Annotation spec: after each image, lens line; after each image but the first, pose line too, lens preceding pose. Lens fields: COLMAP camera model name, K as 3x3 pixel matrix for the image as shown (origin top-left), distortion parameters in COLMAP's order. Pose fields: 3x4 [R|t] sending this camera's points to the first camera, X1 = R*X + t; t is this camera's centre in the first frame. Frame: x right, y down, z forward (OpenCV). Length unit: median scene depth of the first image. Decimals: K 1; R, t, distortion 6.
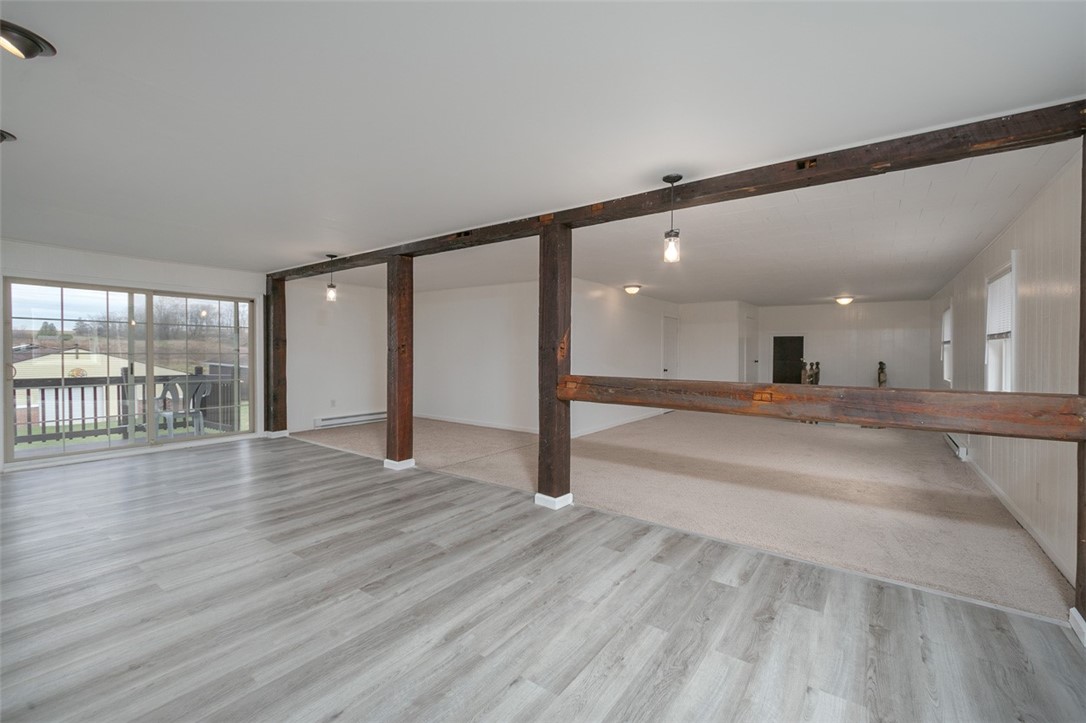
lens RADIAL K [[459.8, 0, 553.7], [0, 459.8, 350.1], [0, 0, 1]] dist [0.001167, -0.004384]
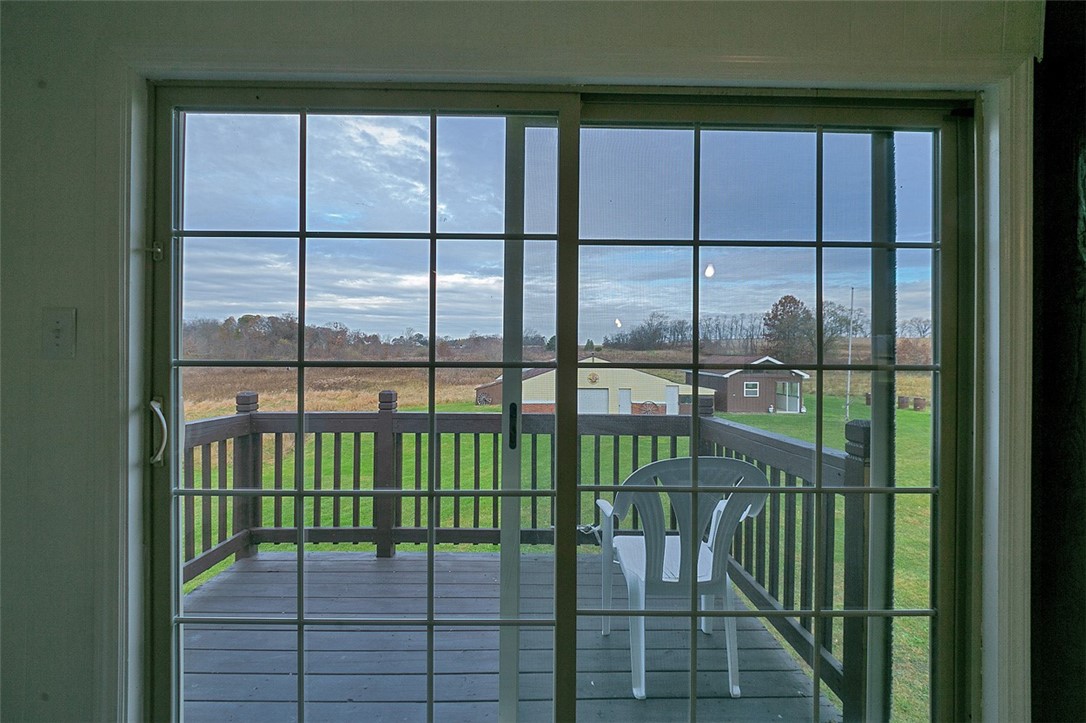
lens RADIAL K [[459.8, 0, 543.0], [0, 459.8, 358.9], [0, 0, 1]] dist [0.001167, -0.004384]
pose [[0.594090, 0.004742, -0.804384, -0.620430], [-0.007195, 0.999974, 0.000581, 0.001925], [0.804366, 0.005442, 0.594109, 0.755313]]
